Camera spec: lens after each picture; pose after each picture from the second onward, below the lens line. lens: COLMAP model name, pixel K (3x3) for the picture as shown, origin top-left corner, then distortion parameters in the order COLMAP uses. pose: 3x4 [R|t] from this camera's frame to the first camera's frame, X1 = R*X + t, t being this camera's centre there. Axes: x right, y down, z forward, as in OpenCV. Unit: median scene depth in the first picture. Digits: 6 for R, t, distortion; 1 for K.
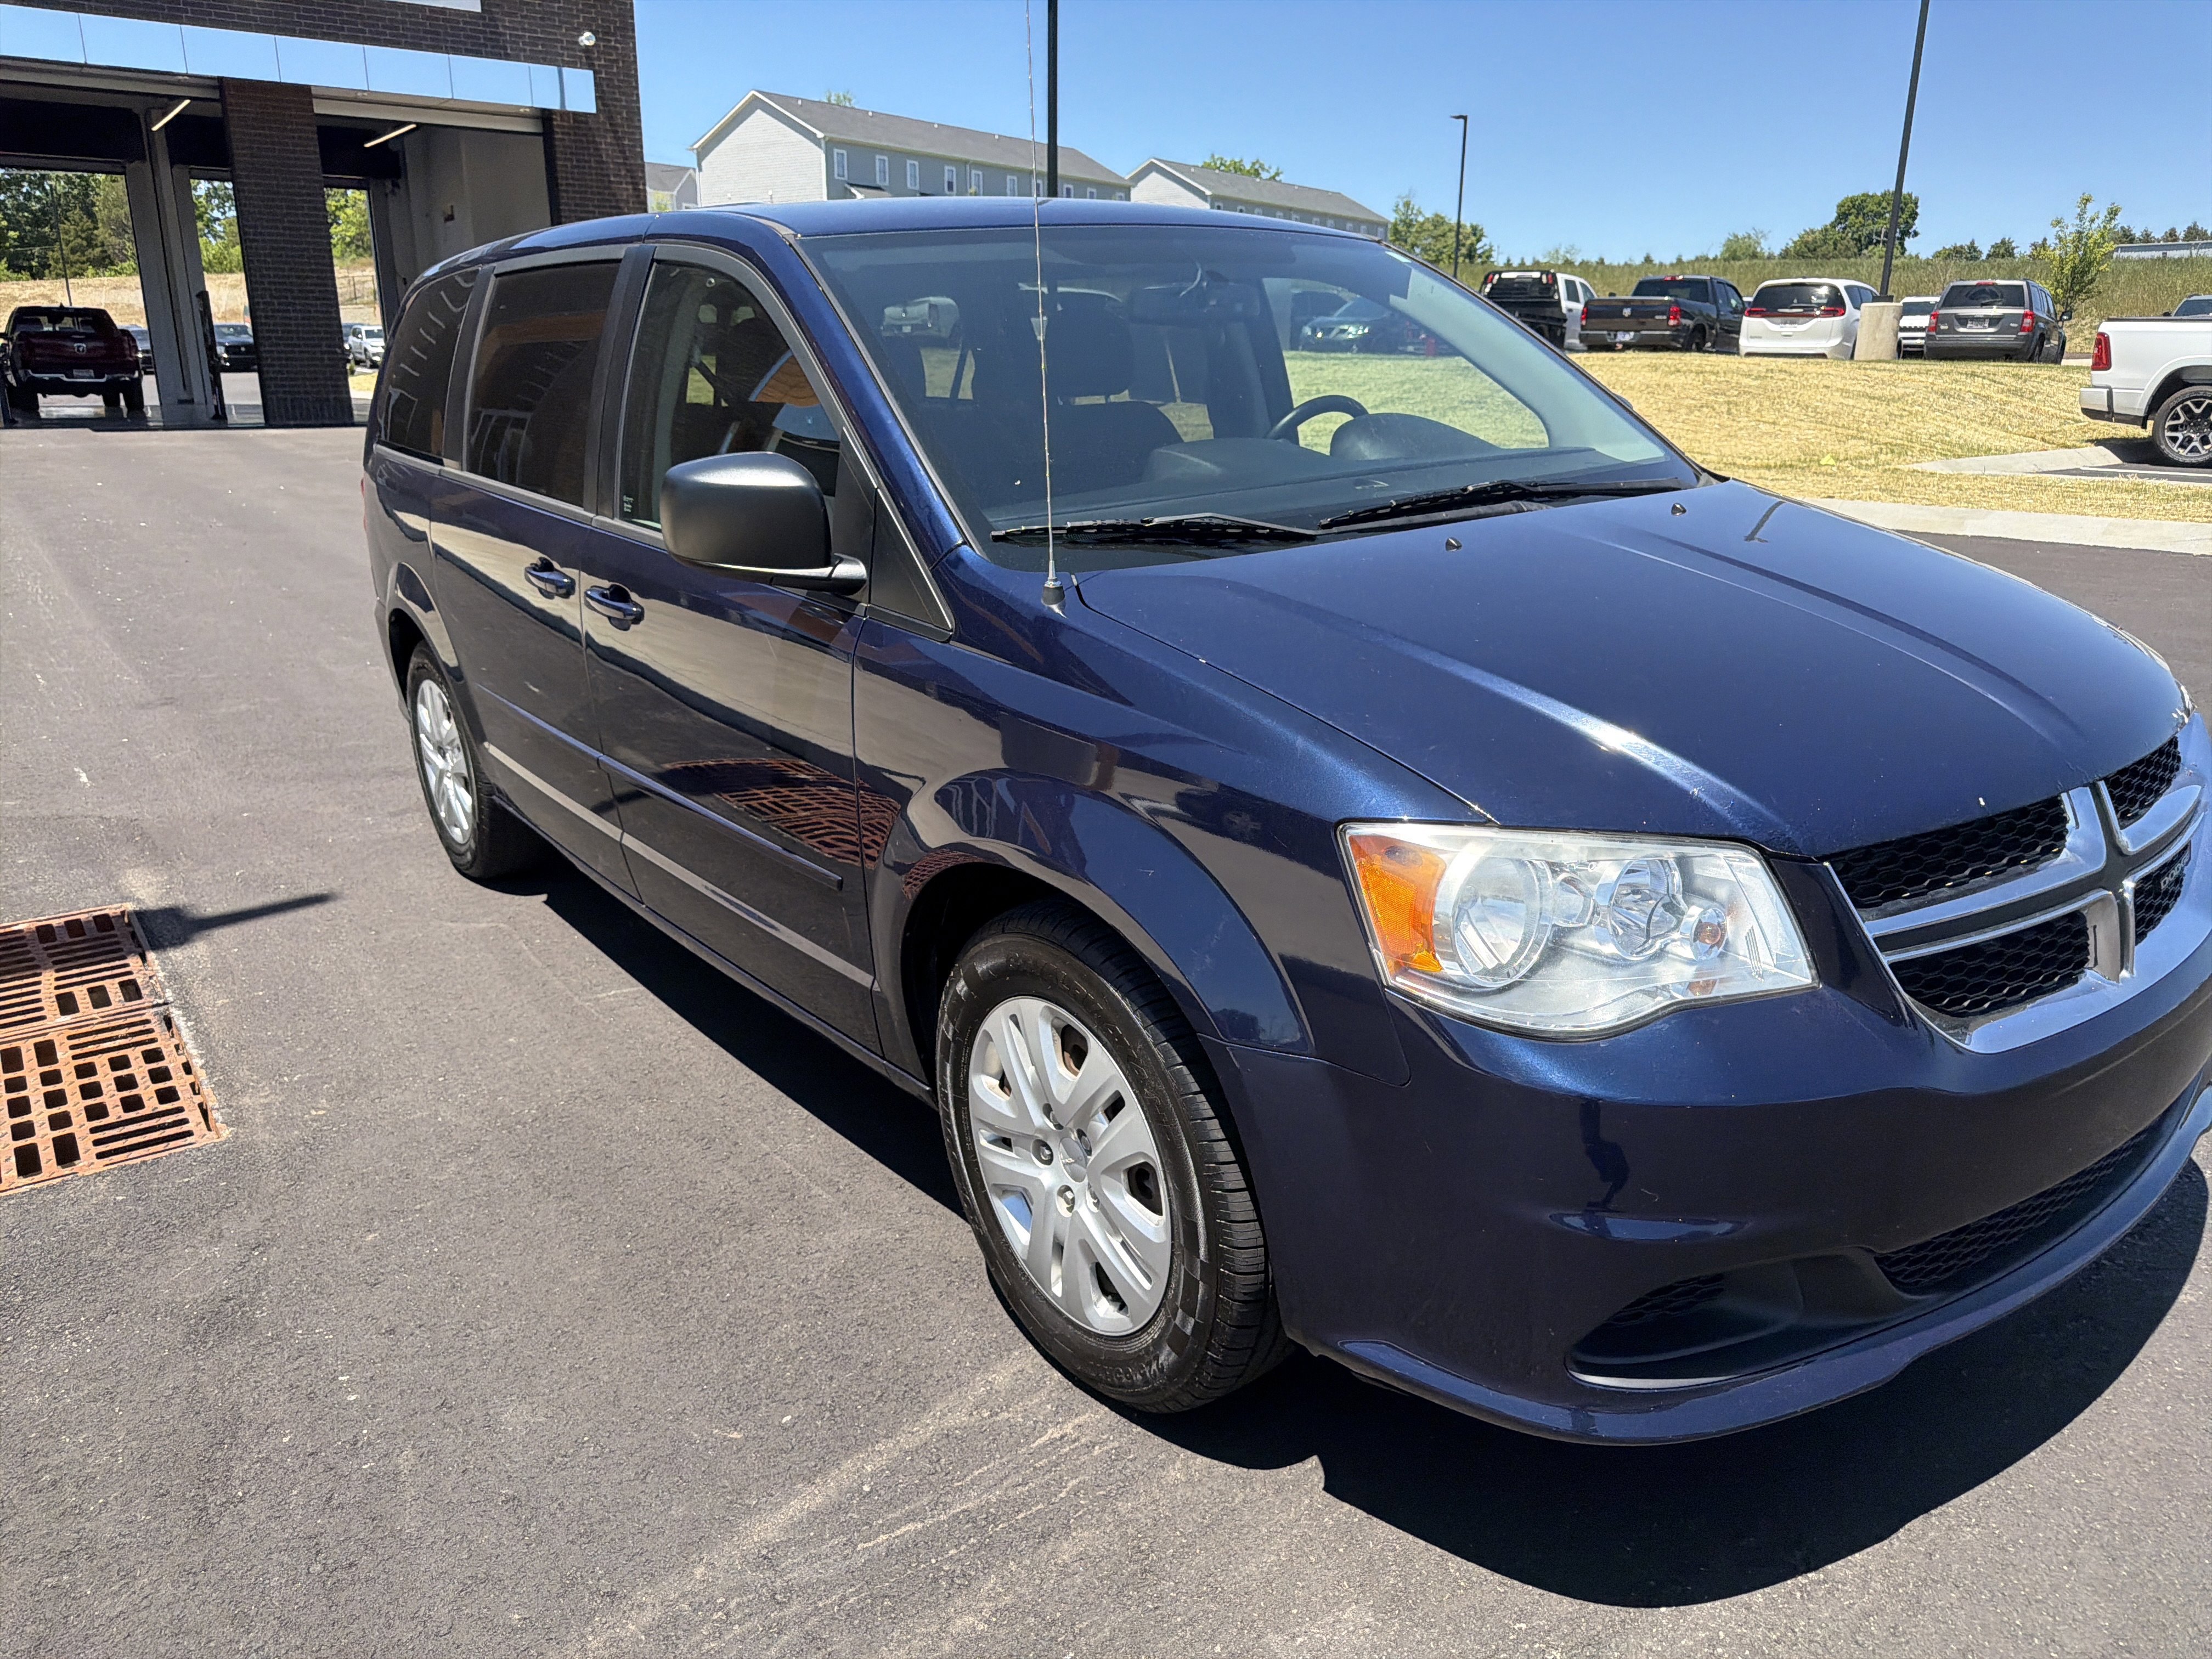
lens RADIAL K [[1579.4, 0, 1100.3], [0, 1579.4, 847.0], [0, 0, 1]] dist [0.002175, -0.008527]
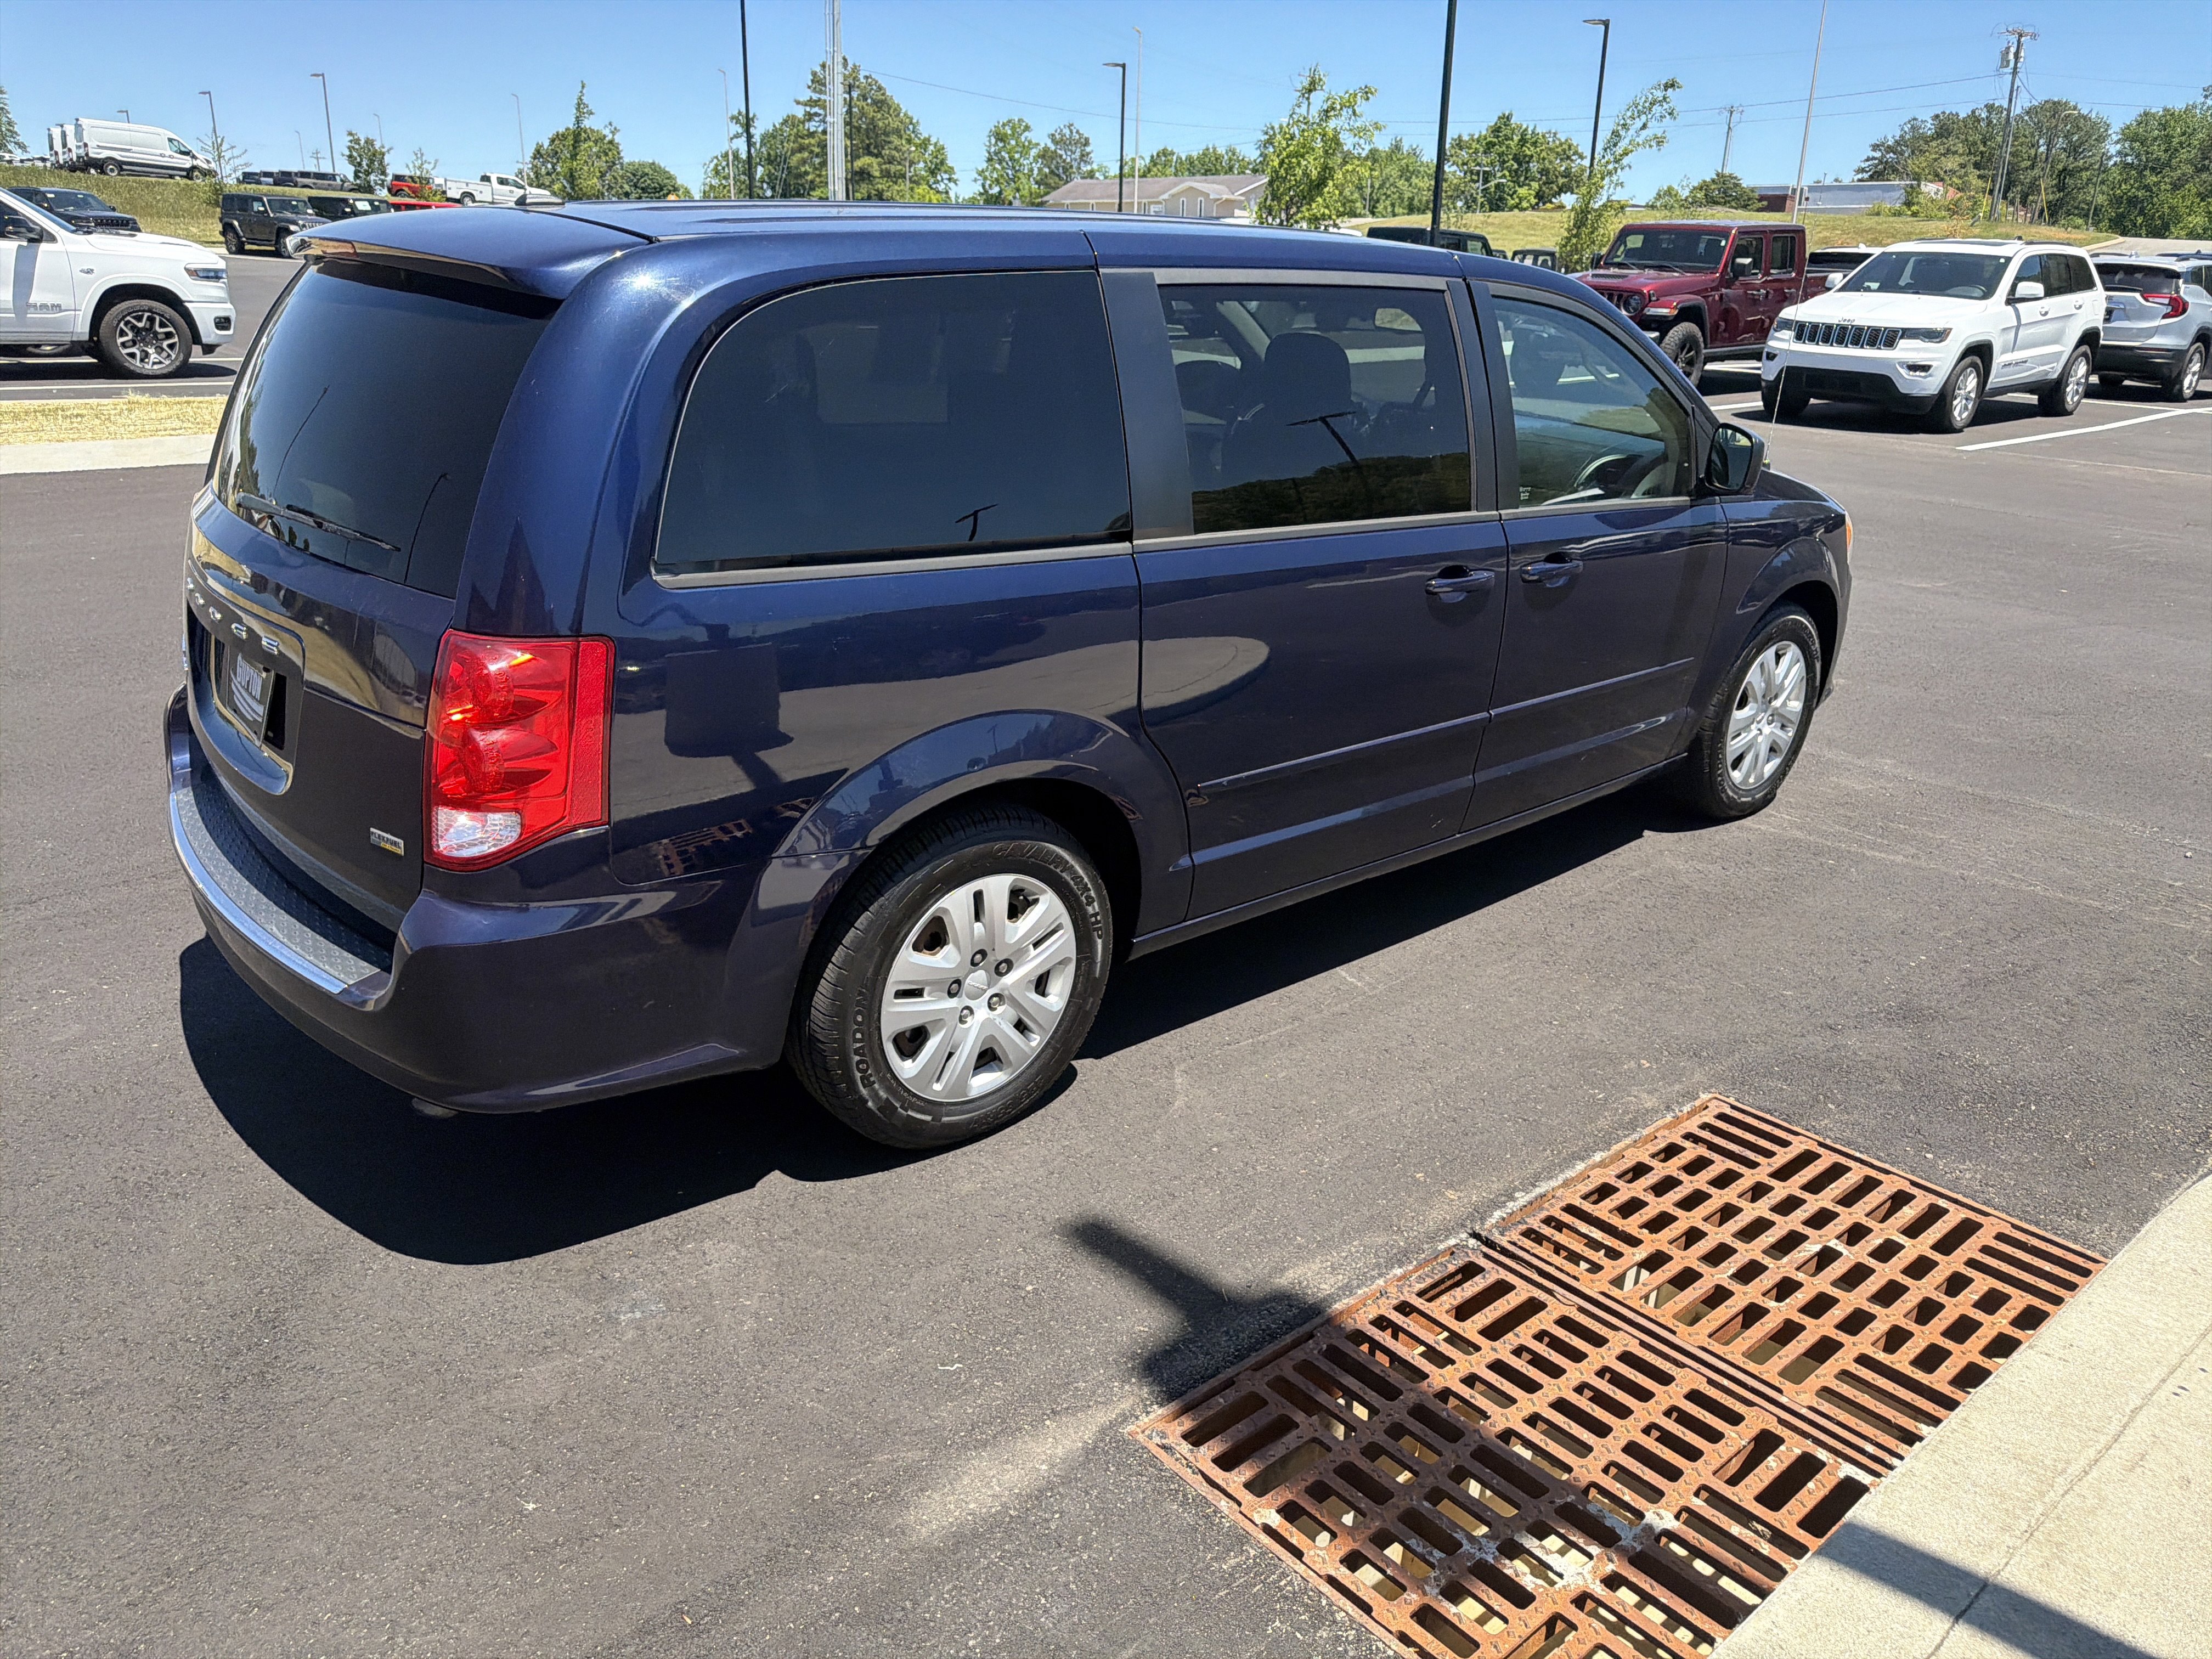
lens RADIAL K [[1582.3, 0, 1136.9], [0, 1582.3, 833.2], [0, 0, 1]] dist [0.004240, -0.005779]
pose [[-0.092034, -0.331041, 0.939118, -1.175118], [0.268878, 0.899825, 0.343540, -0.371768], [-0.958767, 0.284125, 0.006195, 1.038038]]
